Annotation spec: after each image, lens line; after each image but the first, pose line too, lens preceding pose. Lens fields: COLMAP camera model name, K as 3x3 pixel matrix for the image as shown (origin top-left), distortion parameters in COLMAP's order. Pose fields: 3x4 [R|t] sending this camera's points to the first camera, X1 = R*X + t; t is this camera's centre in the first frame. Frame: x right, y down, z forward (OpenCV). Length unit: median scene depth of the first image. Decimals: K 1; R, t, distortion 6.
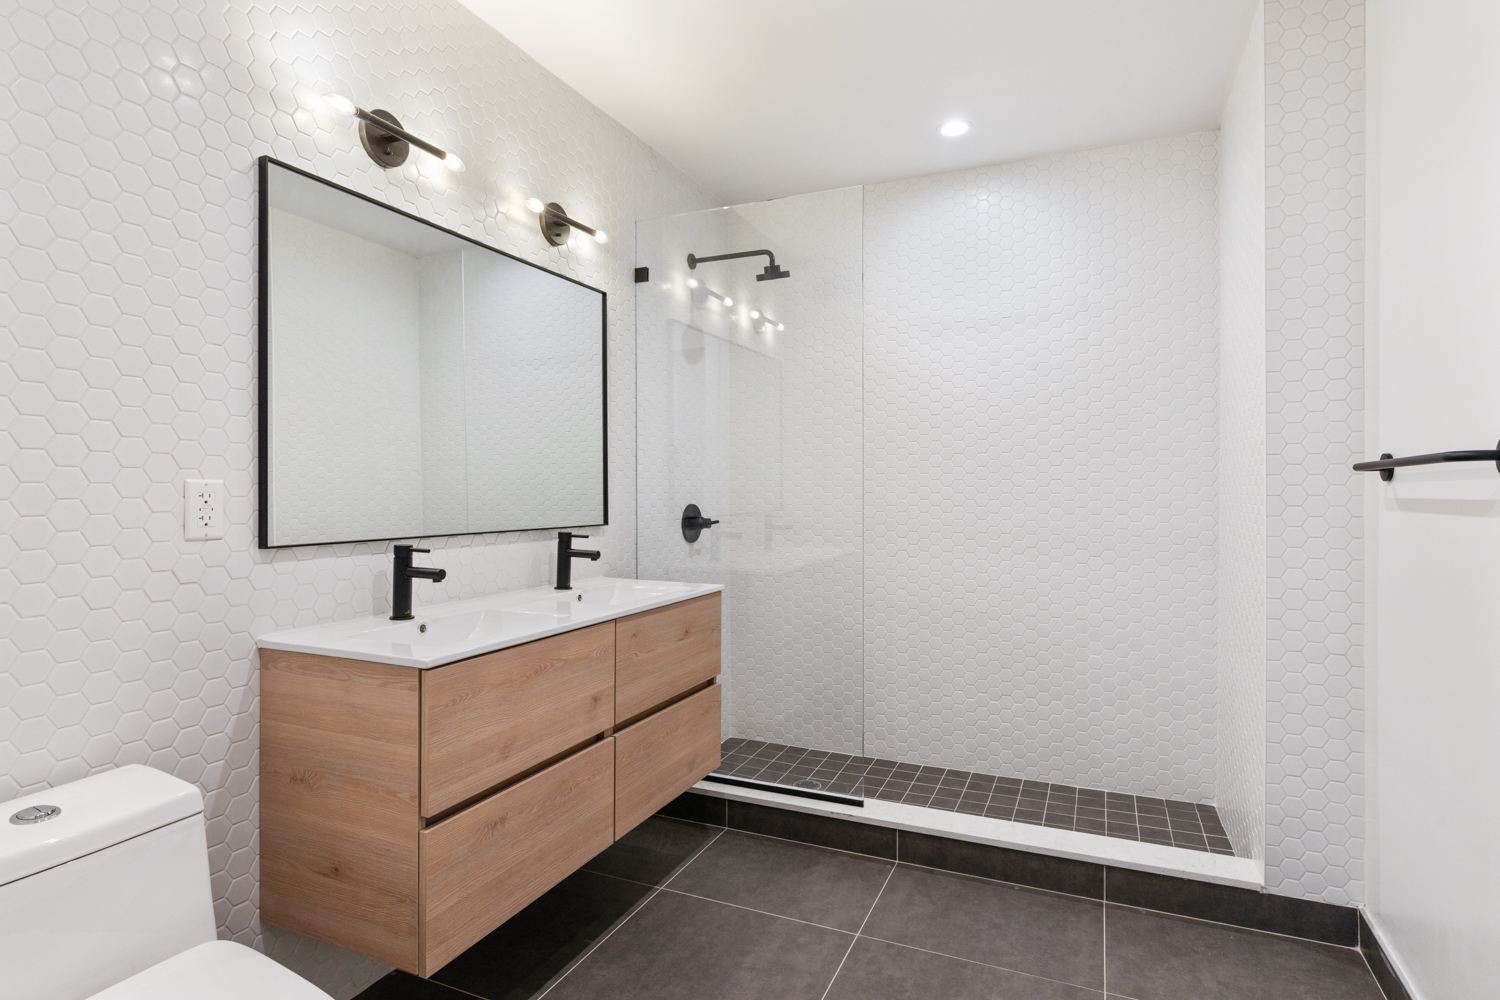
lens RADIAL K [[778.3, 0, 752.1], [0, 778.3, 501.0], [0, 0, 1]] dist [-0.003066, -0.000480]
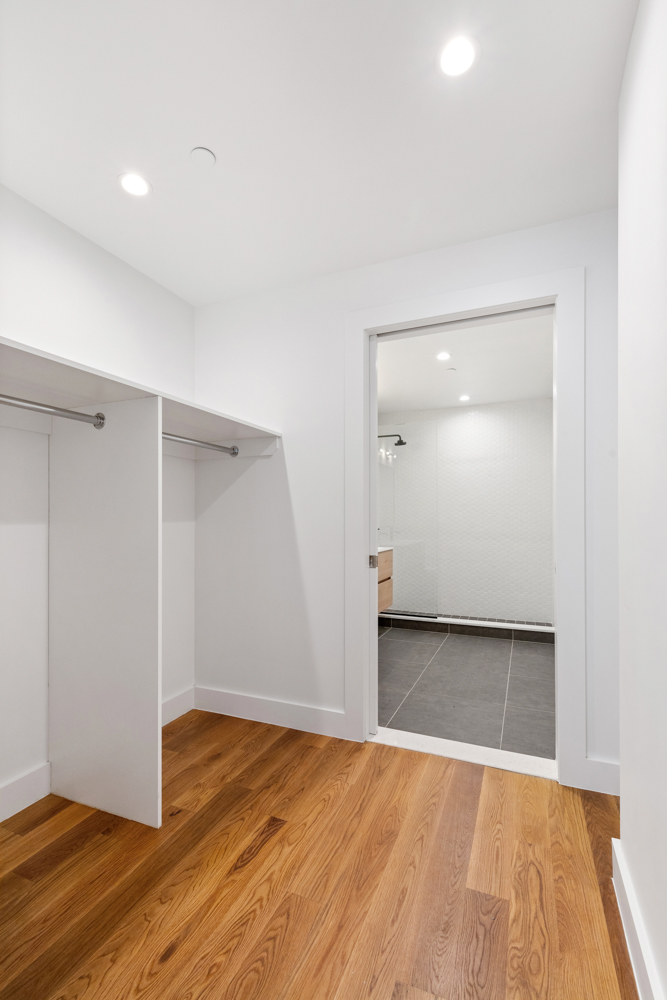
lens RADIAL K [[459.8, 0, 320.7], [0, 459.8, 519.2], [0, 0, 1]] dist [0.003211, 0.000211]
pose [[0.999996, 0.002363, -0.001399, -0.329829], [-0.002379, 0.999928, -0.011794, 0.014963], [0.001371, 0.011797, 0.999929, -0.874978]]
